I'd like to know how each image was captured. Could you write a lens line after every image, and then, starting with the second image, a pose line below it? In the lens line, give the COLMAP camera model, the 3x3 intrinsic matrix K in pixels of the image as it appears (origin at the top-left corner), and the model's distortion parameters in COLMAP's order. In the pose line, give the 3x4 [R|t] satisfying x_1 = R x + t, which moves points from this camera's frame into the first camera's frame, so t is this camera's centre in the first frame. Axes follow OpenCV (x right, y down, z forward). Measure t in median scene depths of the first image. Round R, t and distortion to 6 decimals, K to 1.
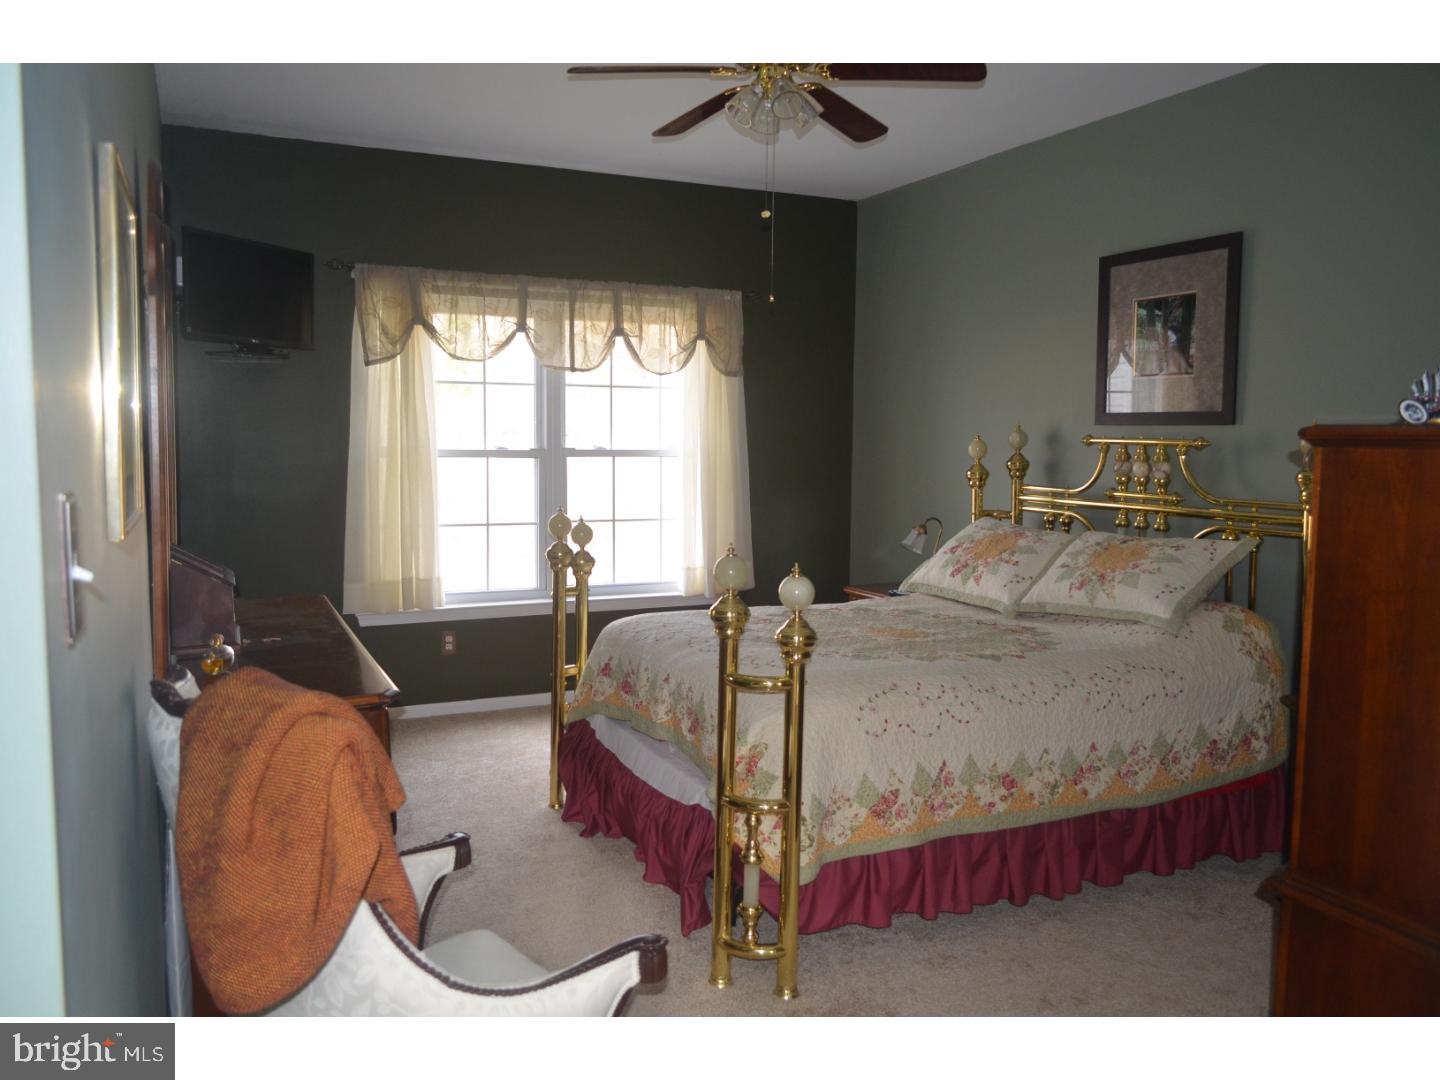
lens RADIAL K [[1121.4, 0, 720.0], [0, 1121.4, 540.0], [0, 0, 1]] dist [-0.003254, -0.004954]
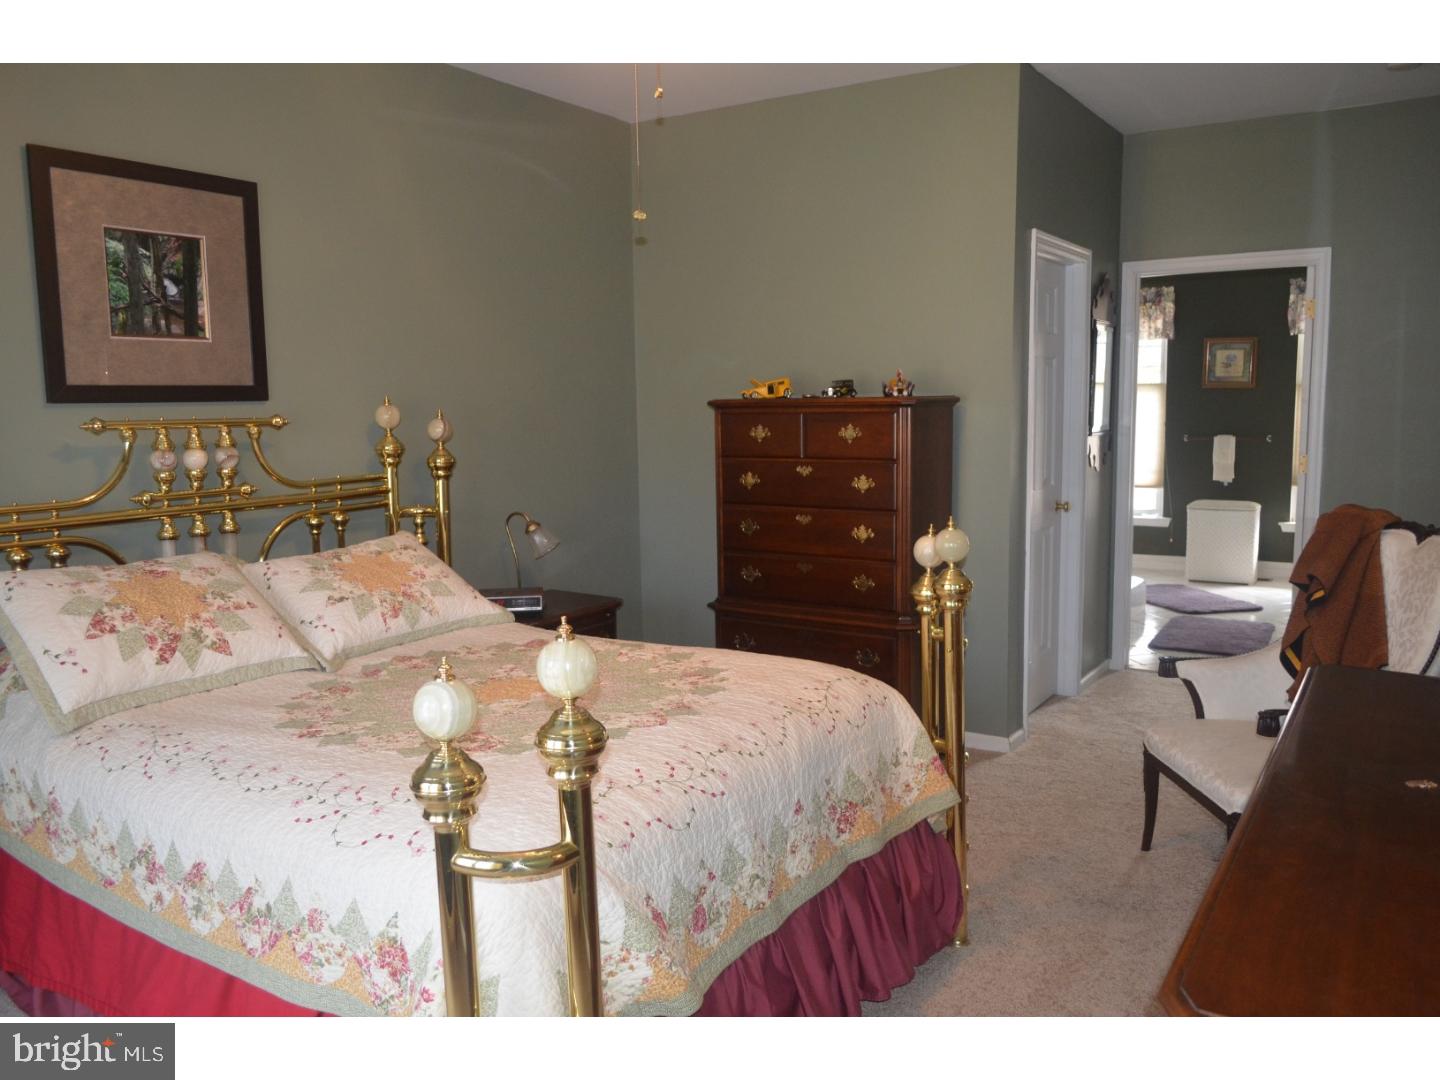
lens RADIAL K [[1121.4, 0, 720.0], [0, 1121.4, 540.0], [0, 0, 1]] dist [-0.003254, -0.004954]
pose [[-0.551644, -0.109853, 0.826814, -0.465925], [0.088833, 0.977913, 0.189197, -0.123601], [-0.829336, 0.177818, -0.529701, 1.123891]]
